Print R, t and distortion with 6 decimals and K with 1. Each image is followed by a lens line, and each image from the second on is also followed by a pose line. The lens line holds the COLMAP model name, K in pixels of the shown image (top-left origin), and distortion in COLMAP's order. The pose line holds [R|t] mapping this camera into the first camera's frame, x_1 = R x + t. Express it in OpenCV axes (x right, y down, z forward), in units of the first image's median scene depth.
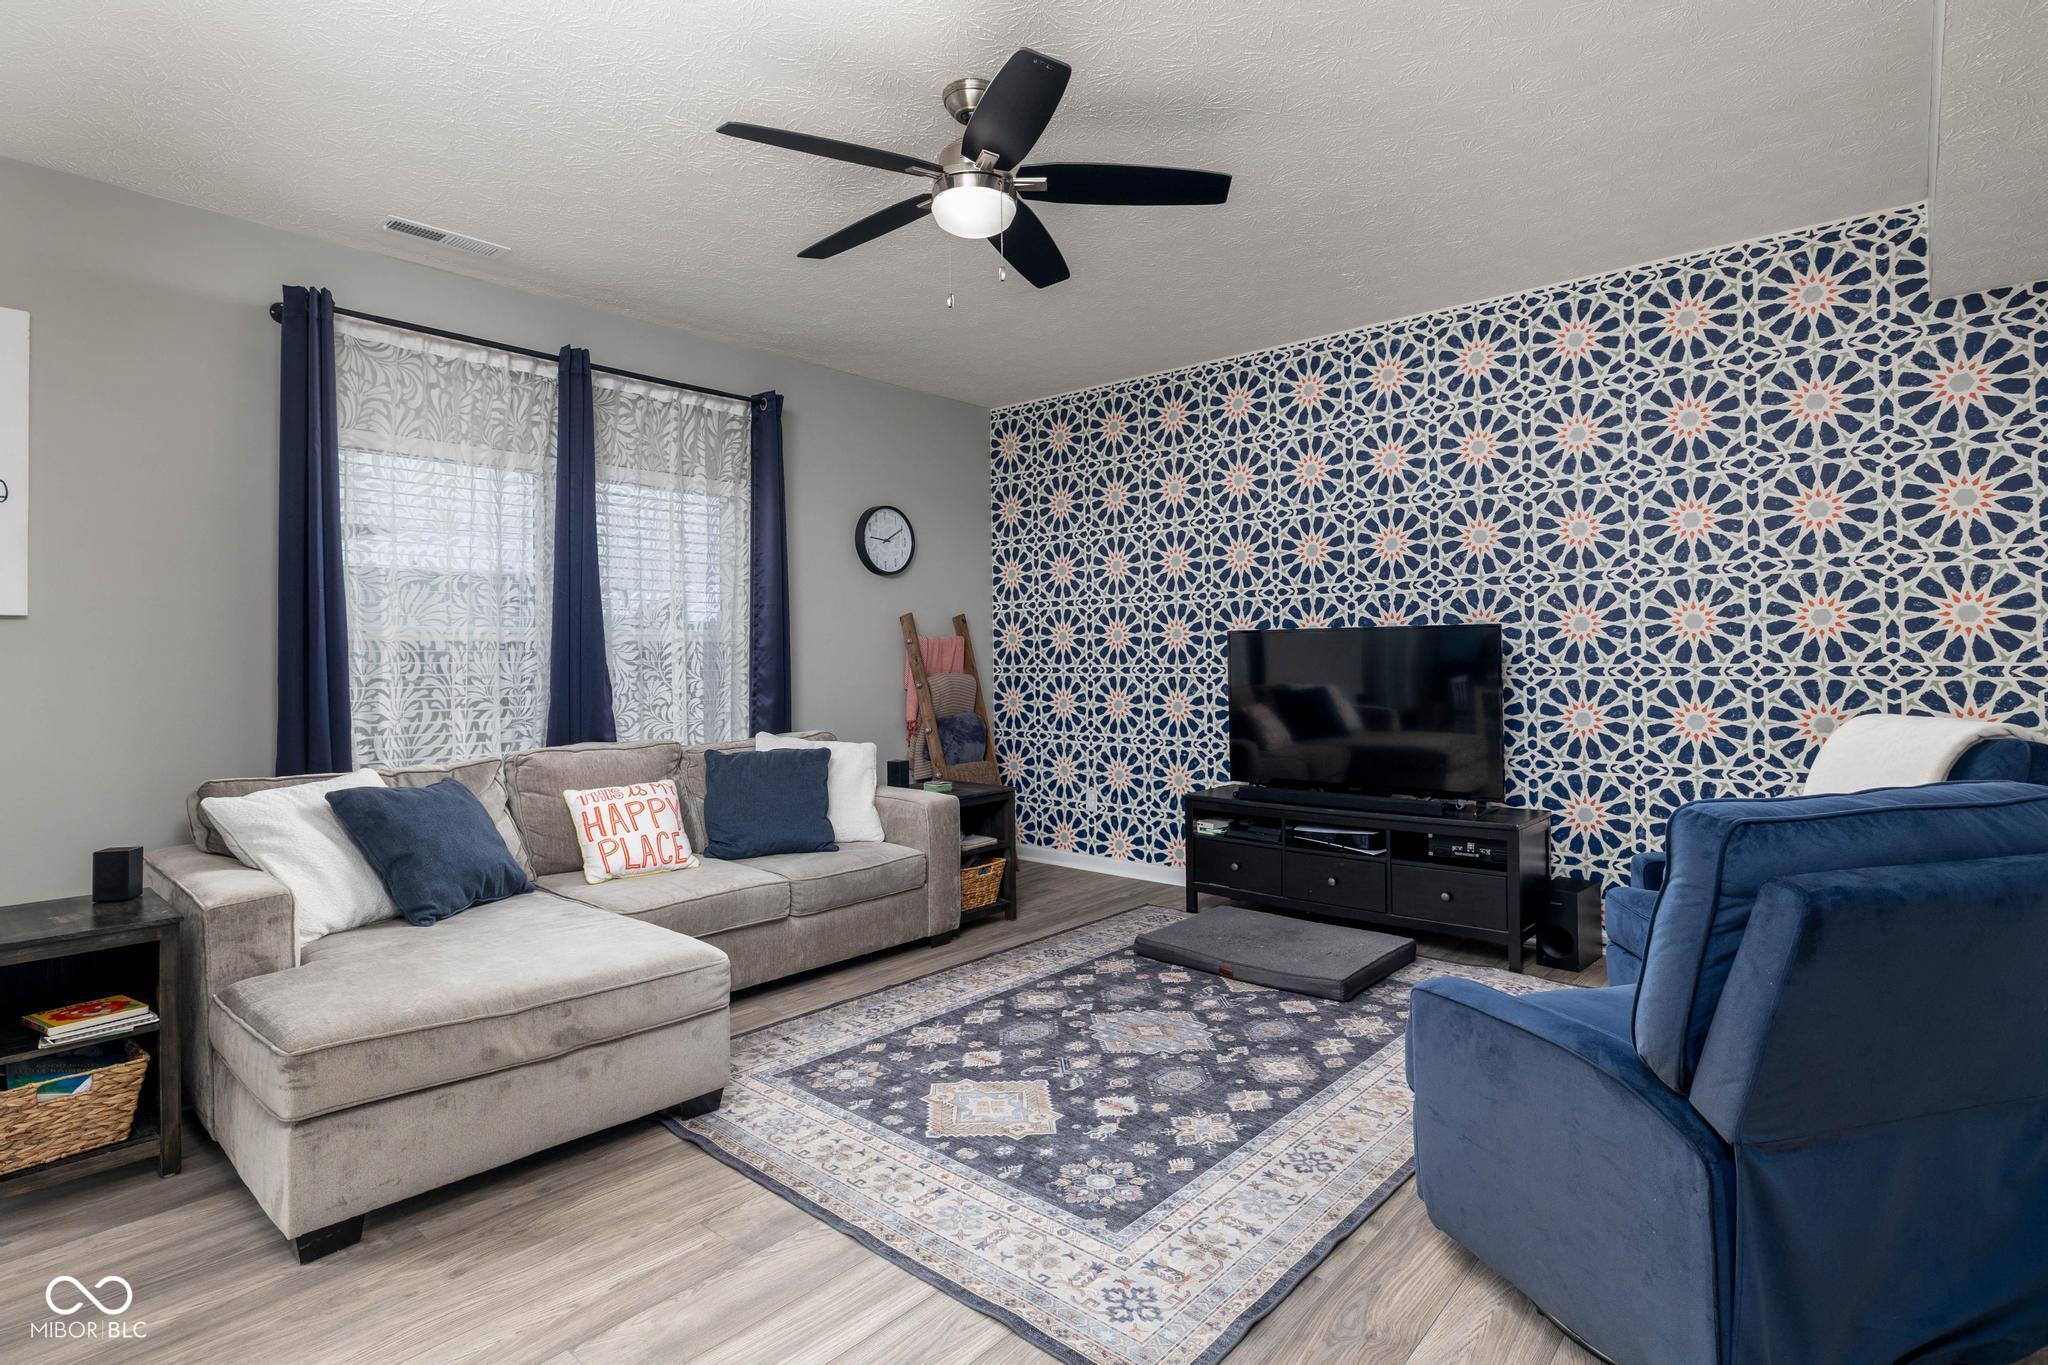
lens RADIAL K [[1017.9, 0, 1014.6], [0, 1017.9, 647.3], [0, 0, 1]] dist [-0.006222, 0.003279]
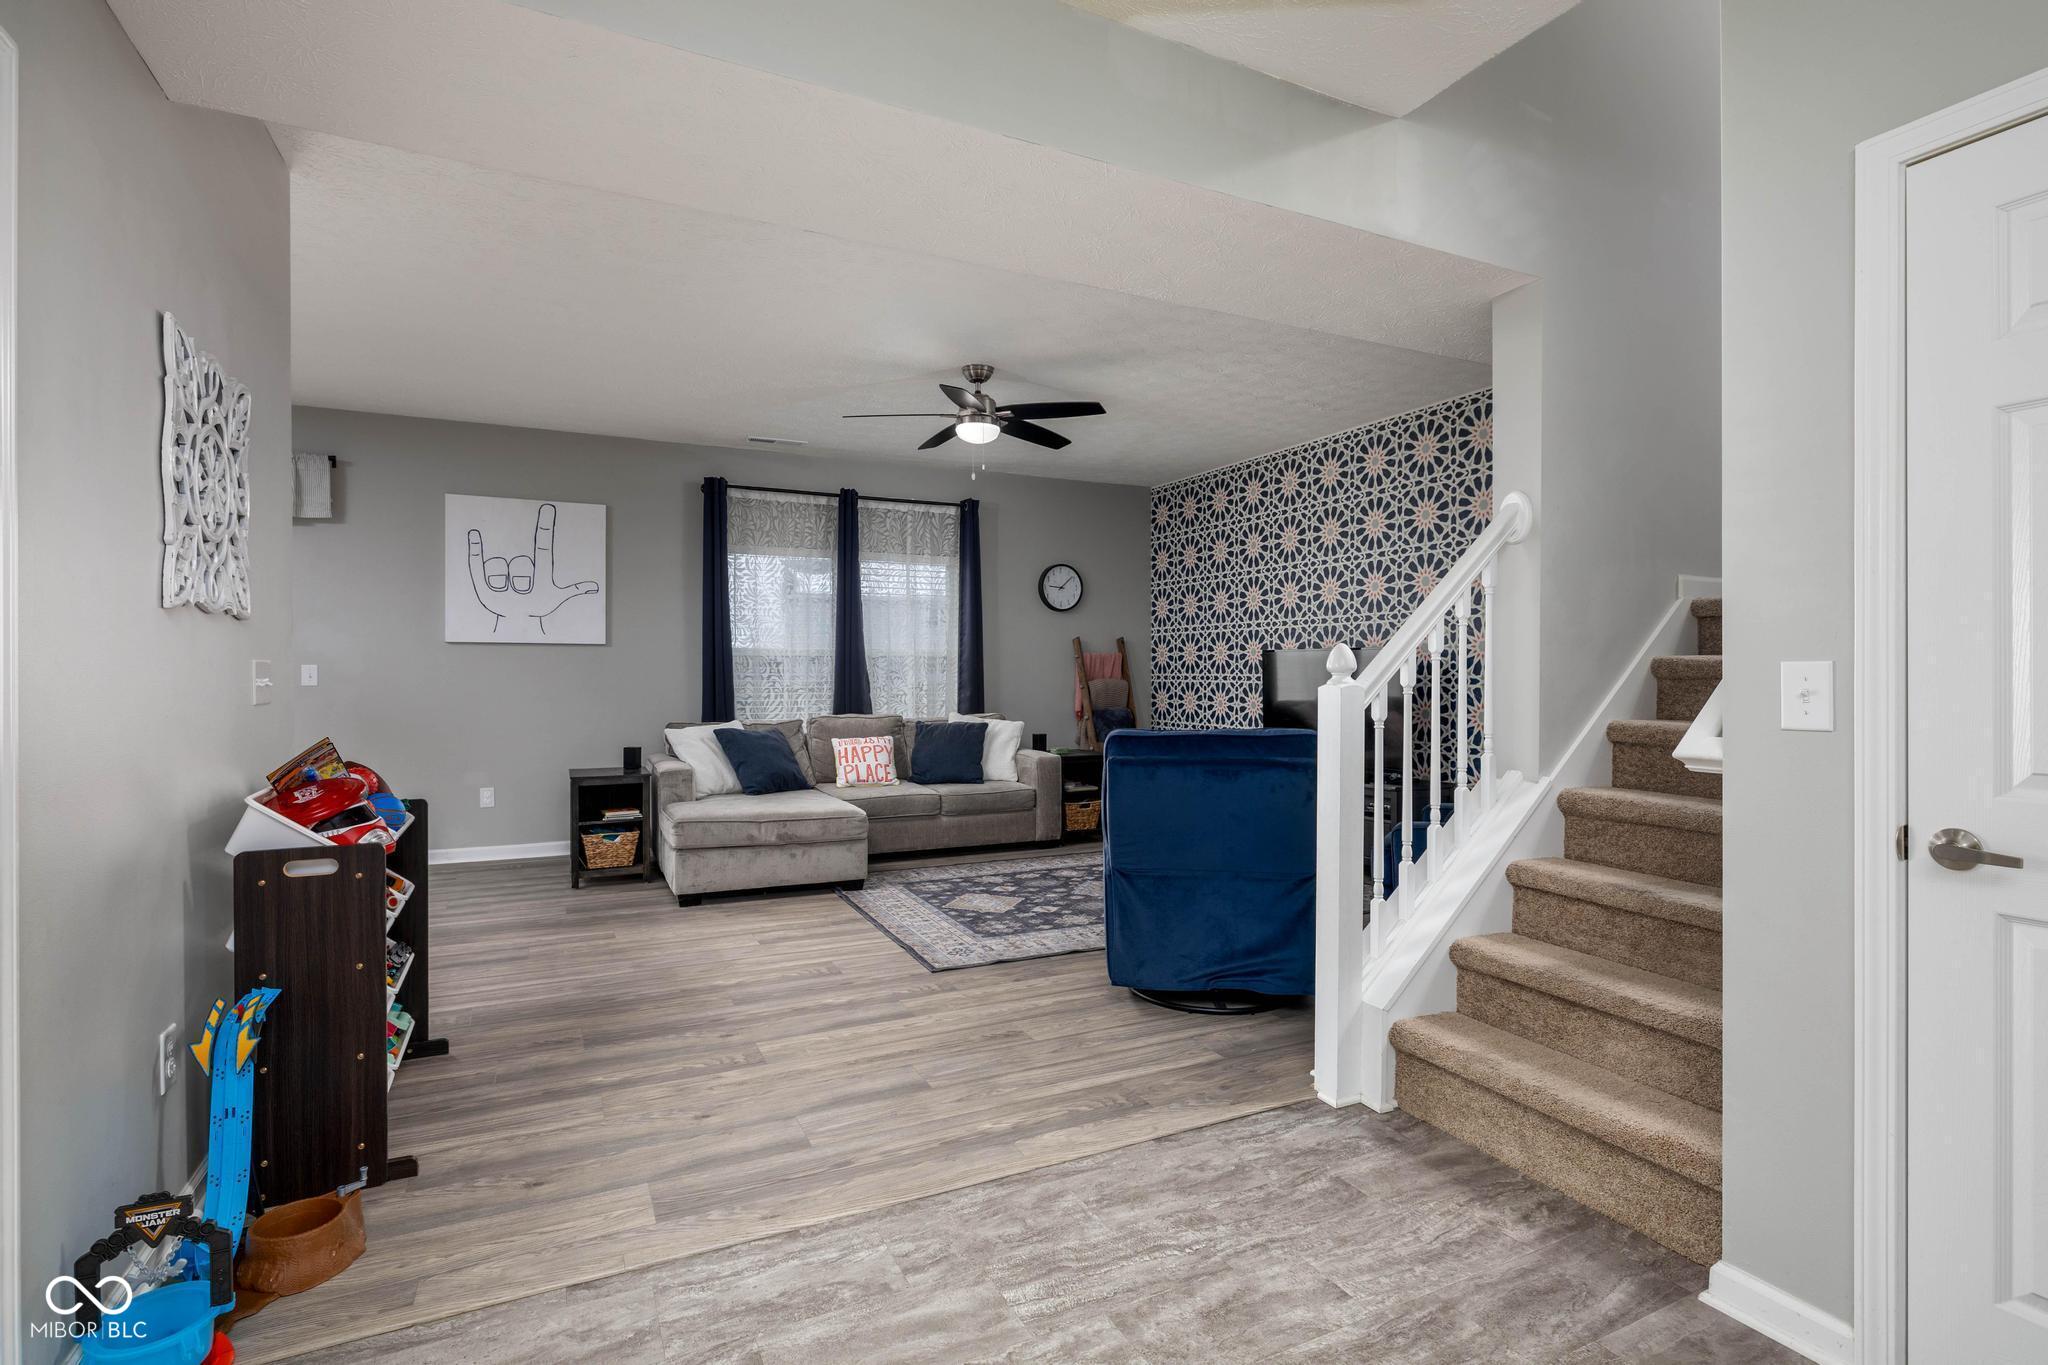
lens RADIAL K [[963.3, 0, 1005.9], [0, 963.3, 678.8], [0, 0, 1]] dist [0.003950, 0.000460]
pose [[0.918213, 0.012688, -0.395884, 0.558235], [-0.003822, 0.999724, 0.023174, -0.008126], [0.396068, -0.019766, 0.918008, -0.492124]]
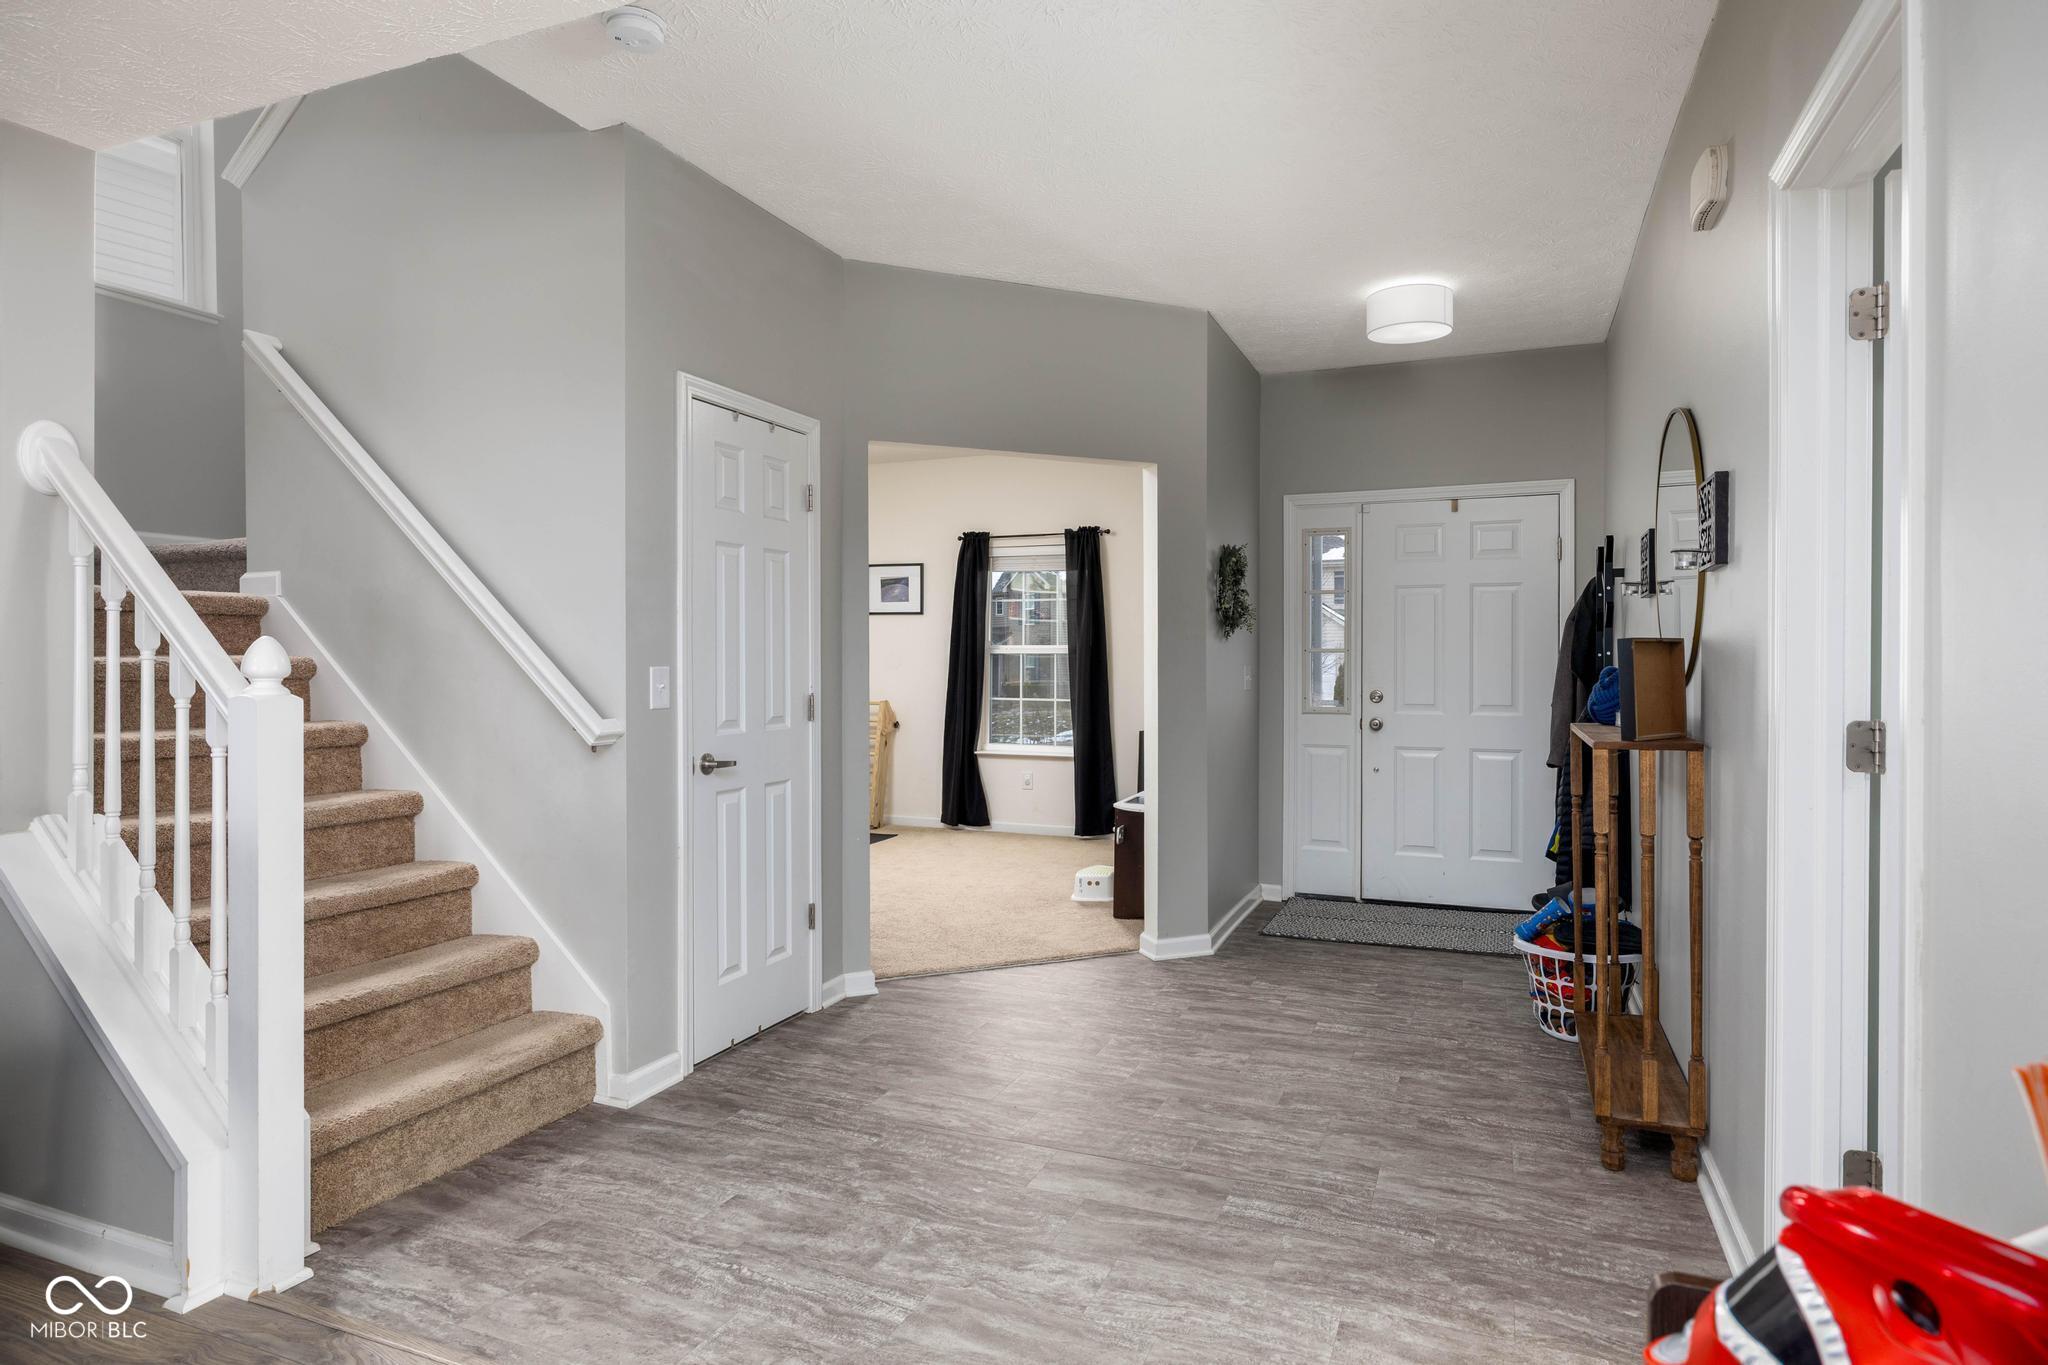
lens RADIAL K [[1109.7, 0, 1064.0], [0, 1109.7, 669.1], [0, 0, 1]] dist [-0.004794, -0.001077]
pose [[-0.335174, 0.006574, 0.942133, -0.218516], [-0.007904, 0.999921, -0.009790, 0.003213], [-0.942123, -0.010728, -0.335096, 0.097379]]
